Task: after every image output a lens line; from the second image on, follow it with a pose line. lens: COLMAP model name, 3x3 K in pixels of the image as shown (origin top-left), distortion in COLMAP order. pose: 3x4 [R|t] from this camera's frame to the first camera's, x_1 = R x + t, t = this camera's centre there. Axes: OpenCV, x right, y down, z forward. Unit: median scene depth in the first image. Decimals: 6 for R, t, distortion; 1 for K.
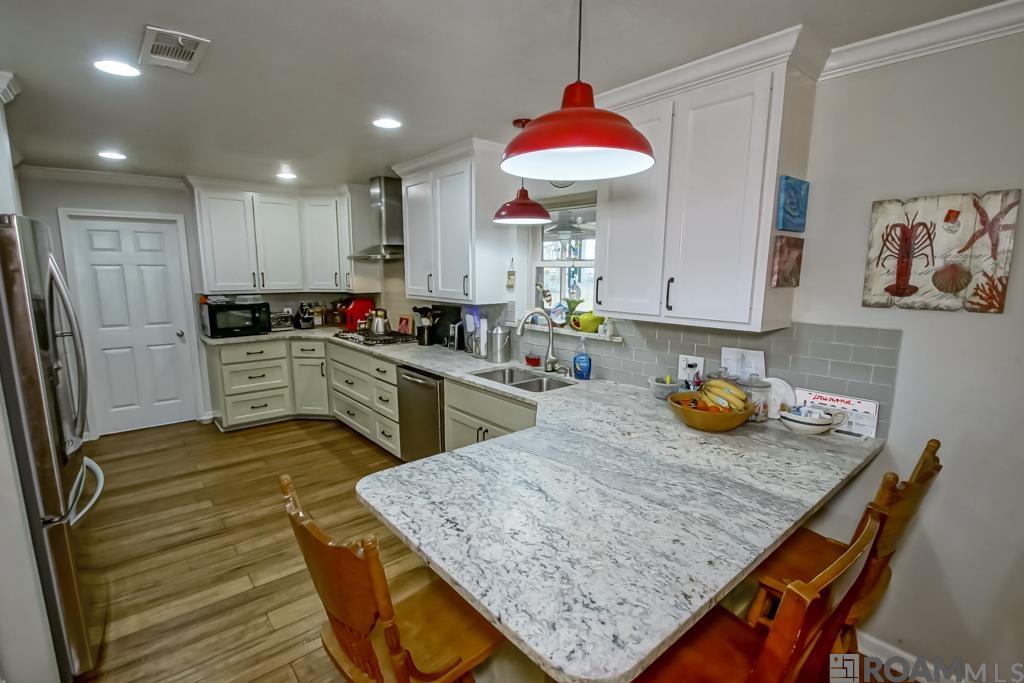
lens RADIAL K [[485.9, 0, 511.0], [0, 485.9, 338.1], [0, 0, 1]] dist [-0.000843, -0.000211]
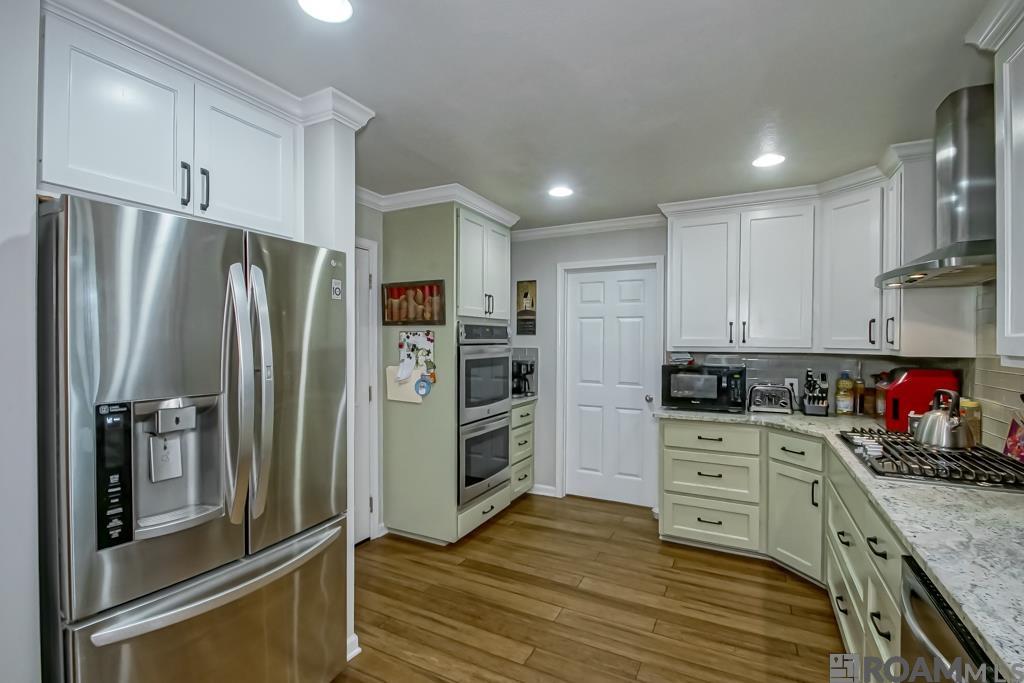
lens RADIAL K [[467.6, 0, 512.5], [0, 467.6, 344.9], [0, 0, 1]] dist [-0.000984, -0.000459]
pose [[0.379344, 0.003102, -0.925251, -0.033492], [-0.137929, 0.989010, -0.053234, -0.024854], [0.914917, 0.147813, 0.375603, 0.477573]]
